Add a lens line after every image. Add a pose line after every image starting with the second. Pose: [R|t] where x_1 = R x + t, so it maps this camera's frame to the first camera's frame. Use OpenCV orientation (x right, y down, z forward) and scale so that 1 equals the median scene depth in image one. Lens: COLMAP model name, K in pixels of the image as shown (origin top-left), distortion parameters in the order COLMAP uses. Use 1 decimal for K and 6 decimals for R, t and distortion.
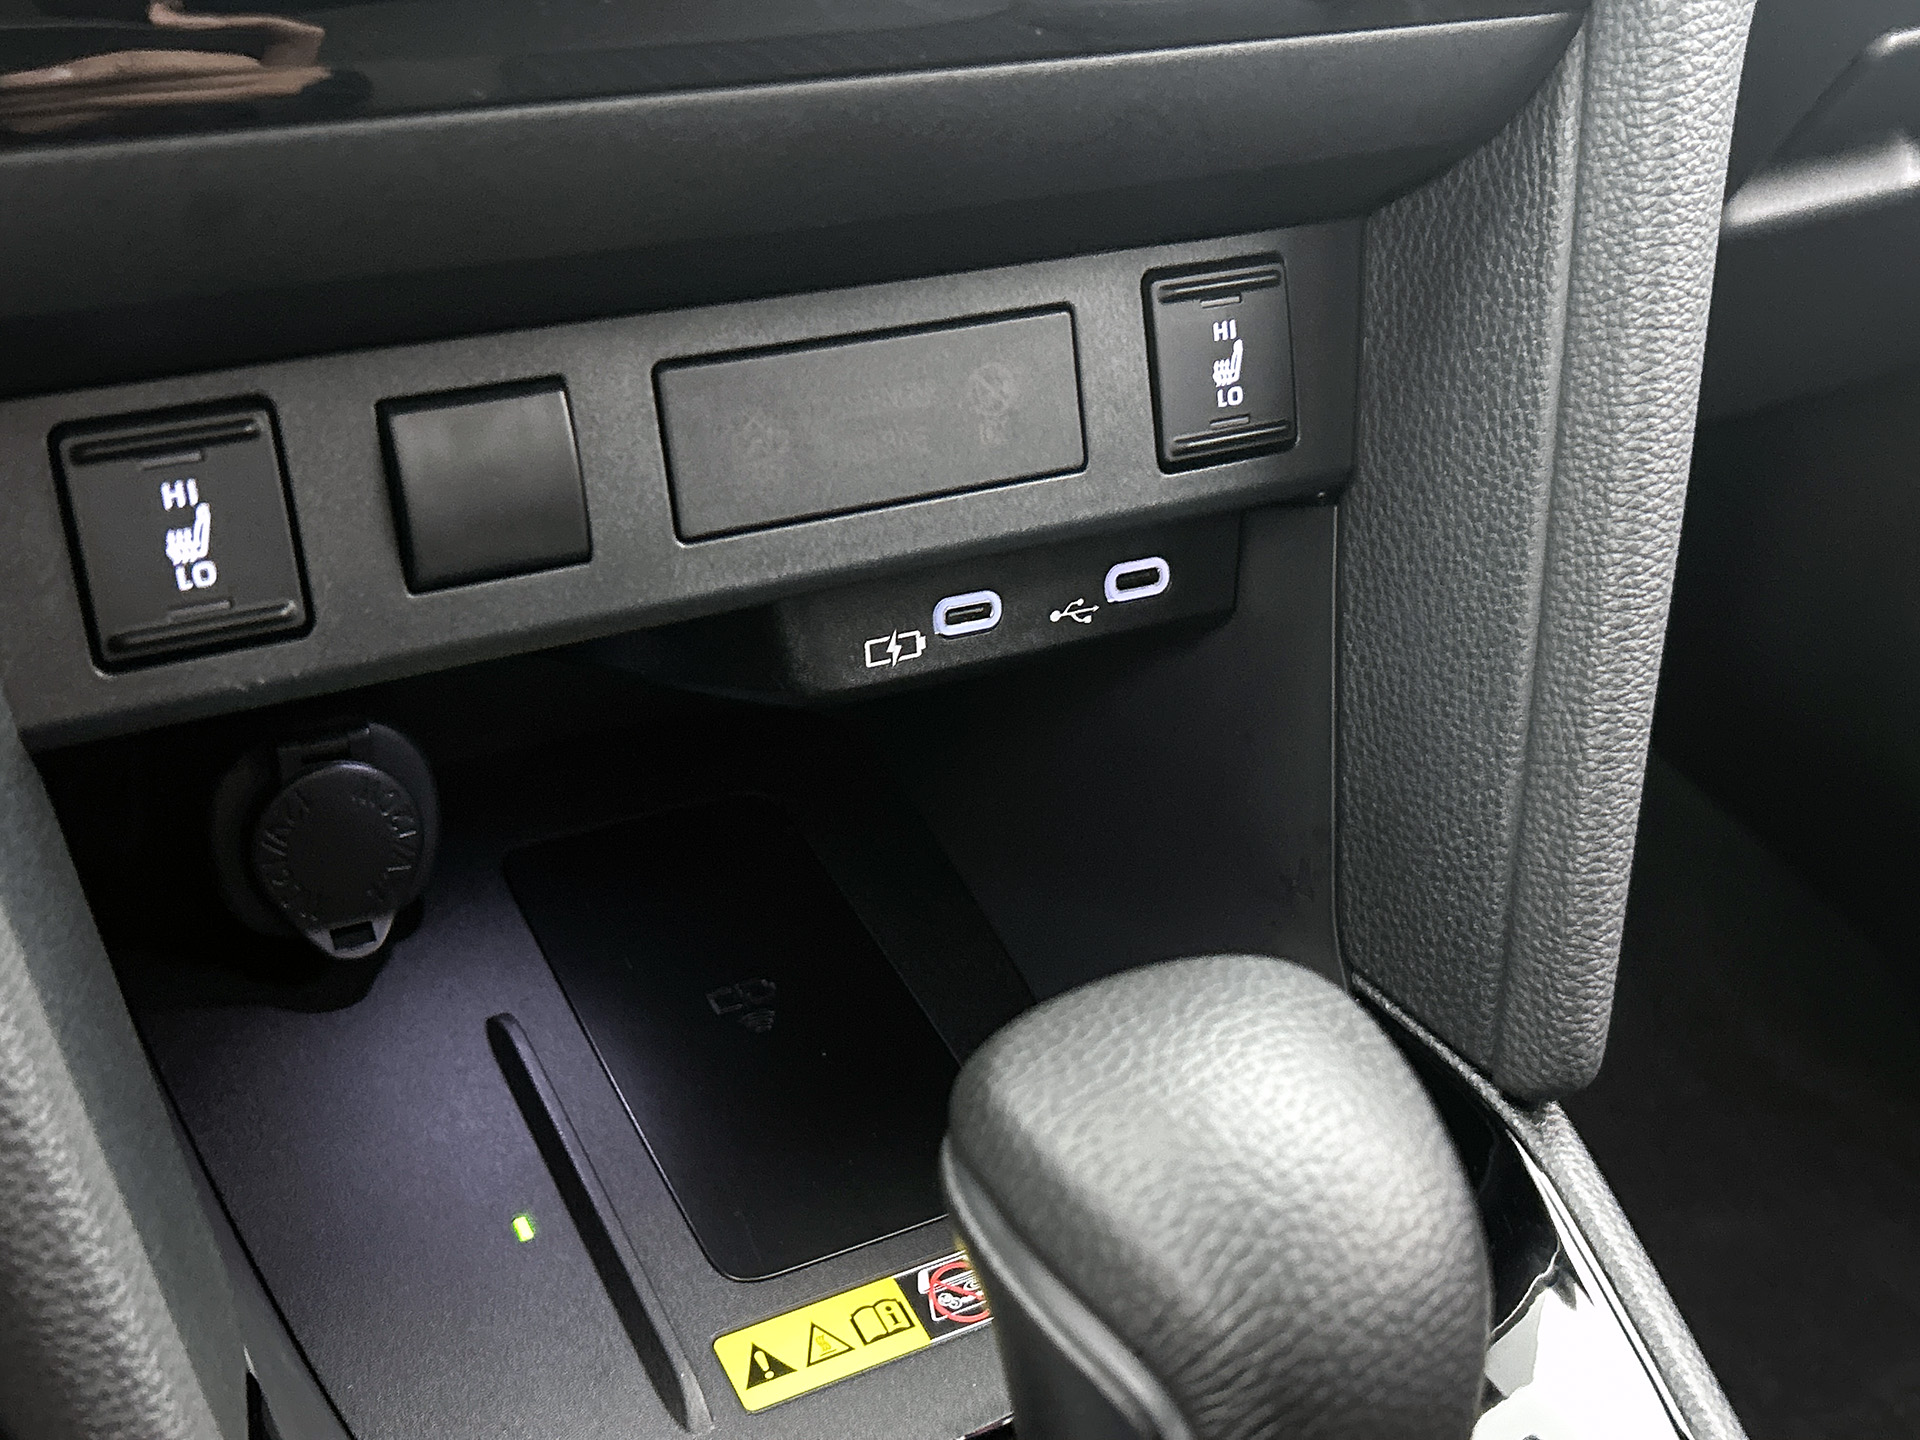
lens RADIAL K [[2204.3, 0, 939.6], [0, 2204.3, 731.1], [0, 0, 1]] dist [0.042135, 0.000000]
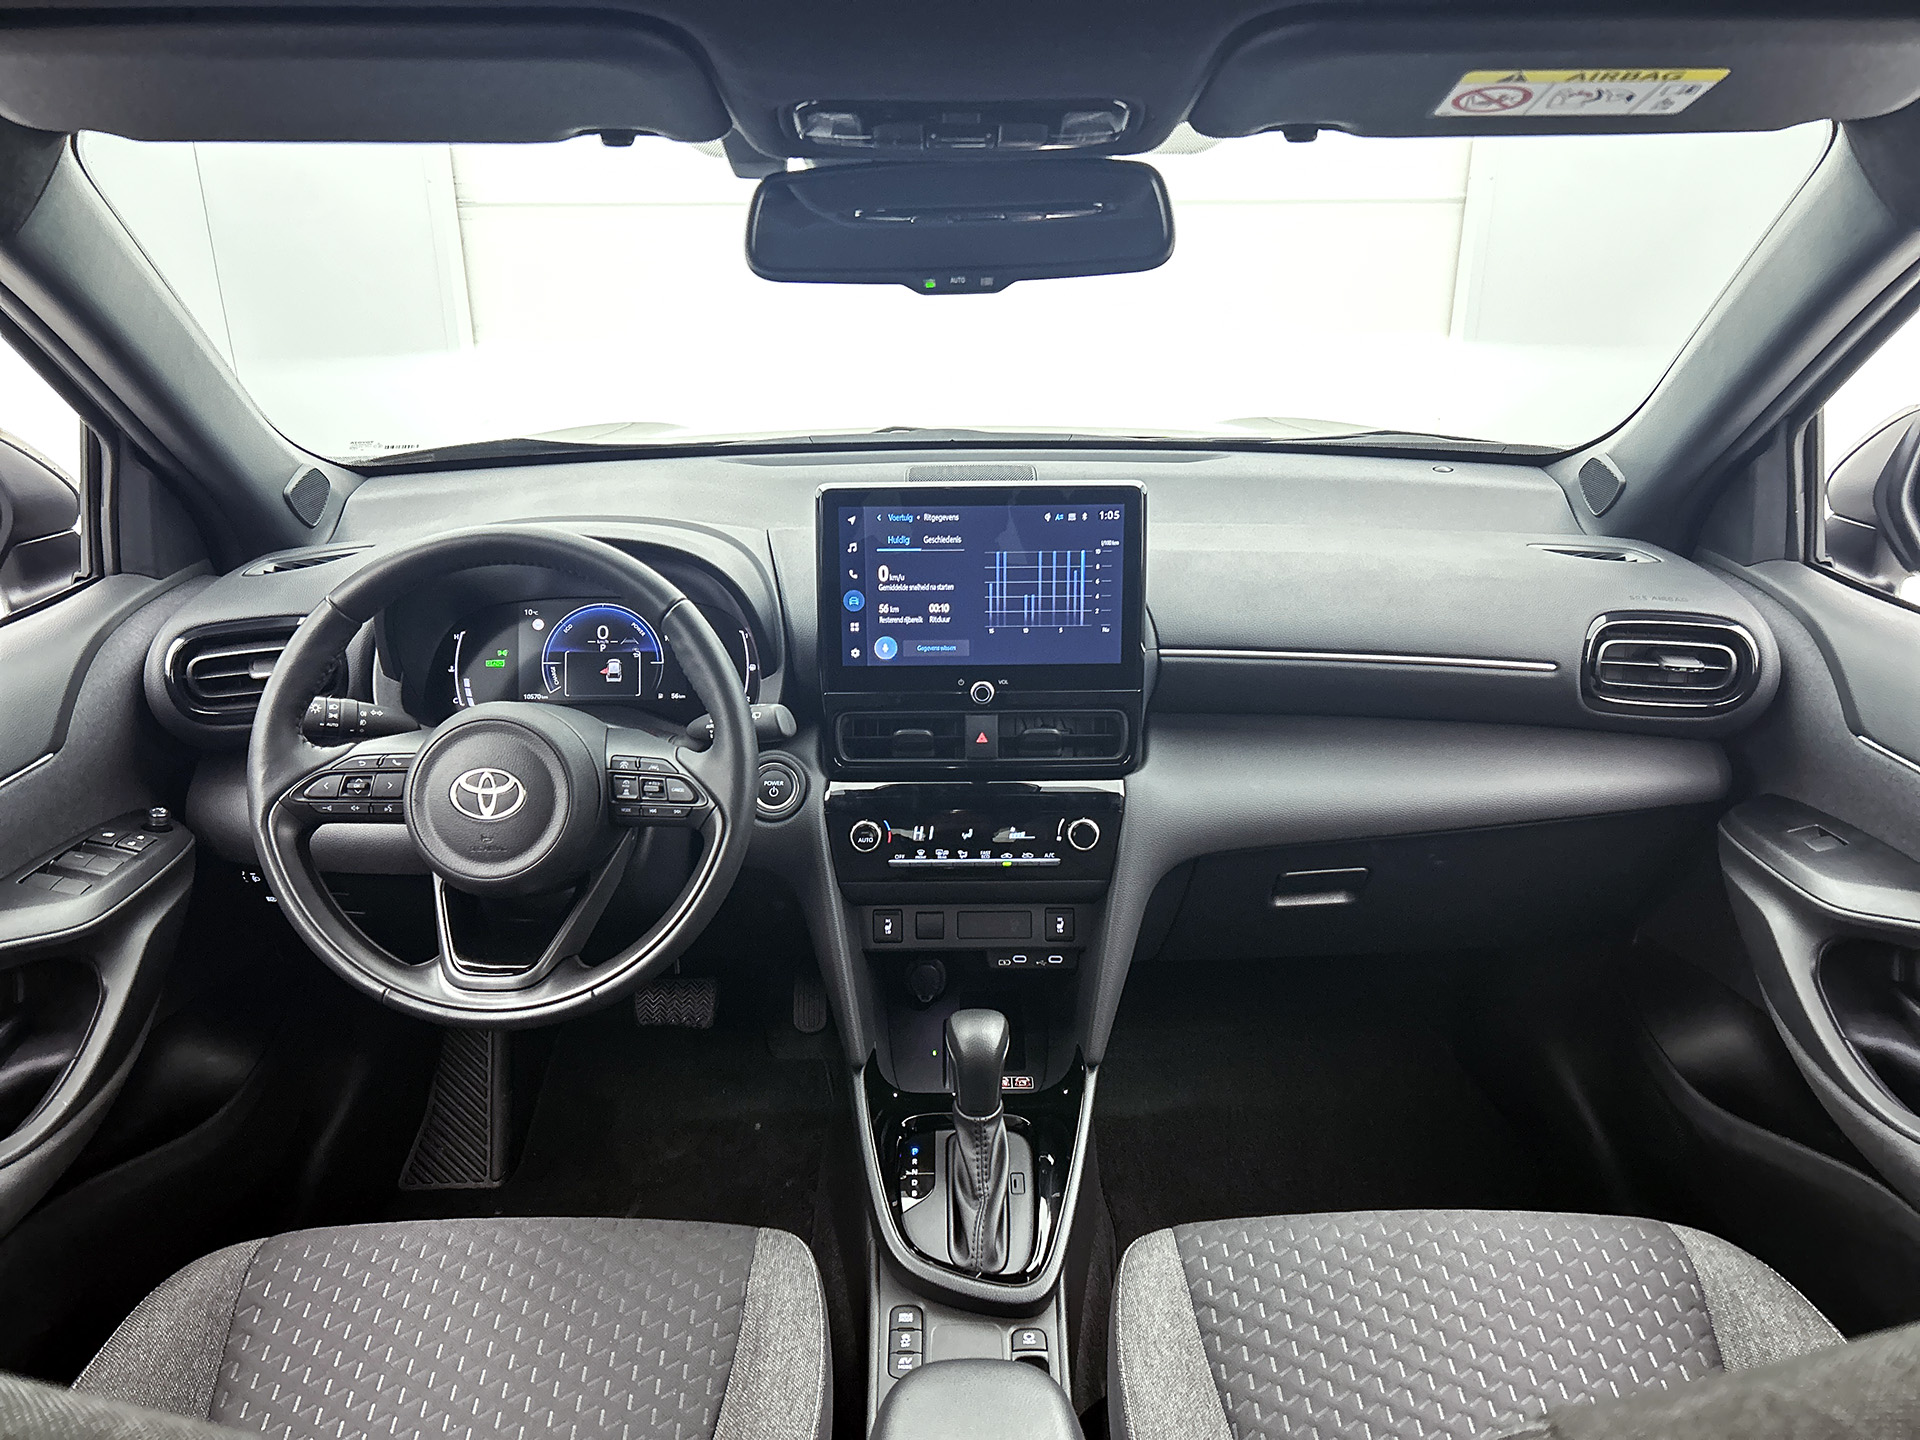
lens RADIAL K [[1451.9, 0, 970.7], [0, 1451.9, 726.8], [0, 0, 1]] dist [0.048650, -0.060527]
pose [[0.880492, 0.116111, -0.459621, 1.702882], [-0.199773, 0.970129, -0.137627, -0.101592], [0.429912, 0.212999, 0.877387, -2.716012]]
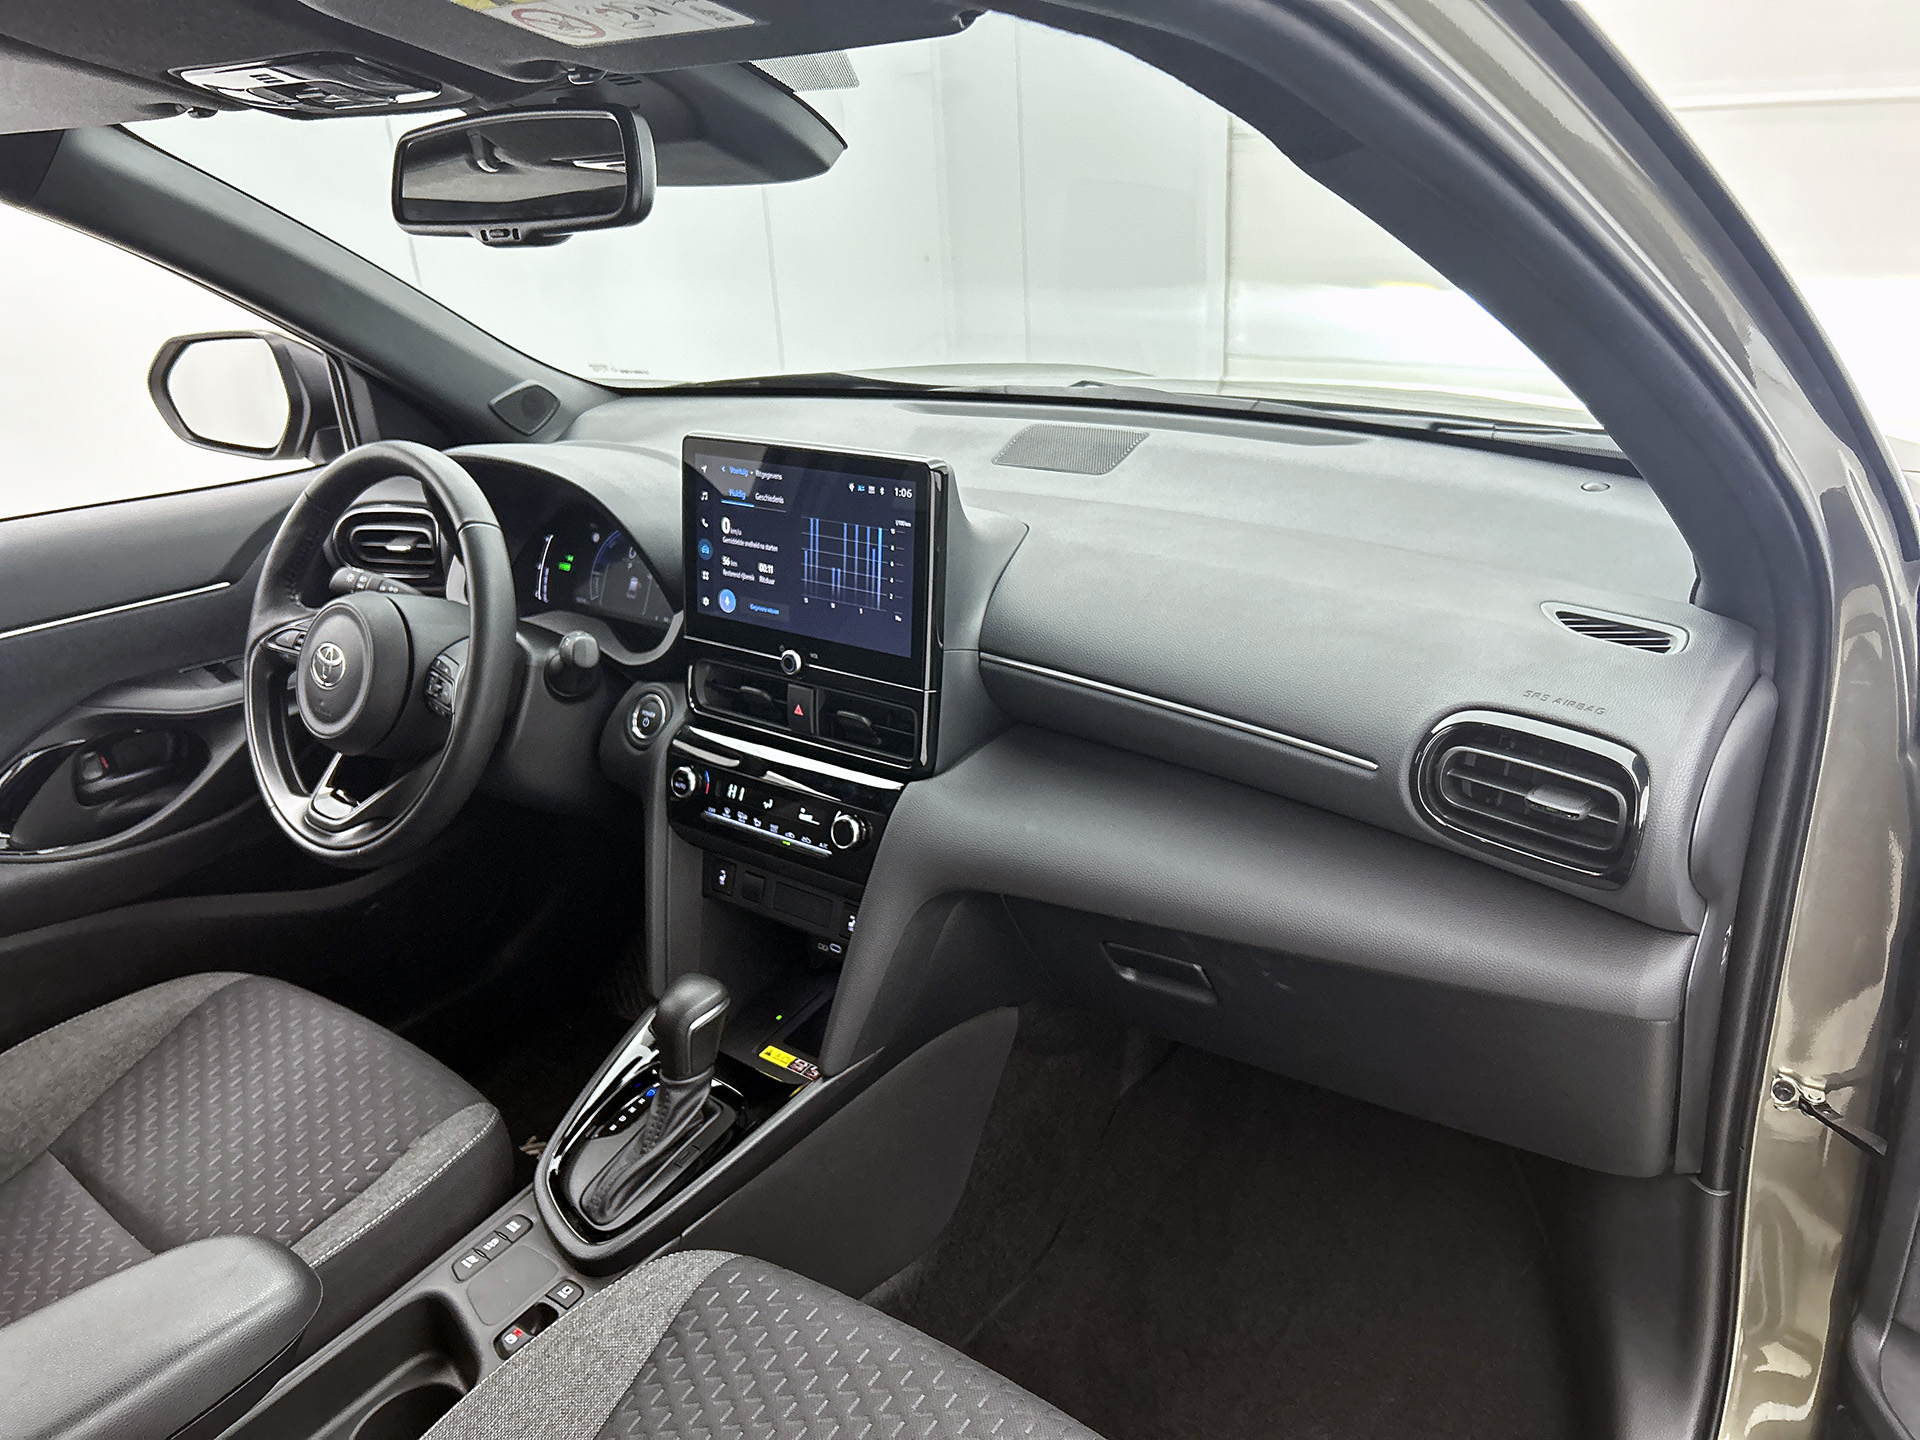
lens RADIAL K [[1451.9, 0, 974.8], [0, 1451.9, 729.0], [0, 0, 1]] dist [0.048650, -0.060527]
pose [[0.400510, 0.280646, -0.872255, 3.411488], [-0.409846, 0.906275, 0.103405, -1.150985], [0.819523, 0.316076, 0.477994, -0.661663]]
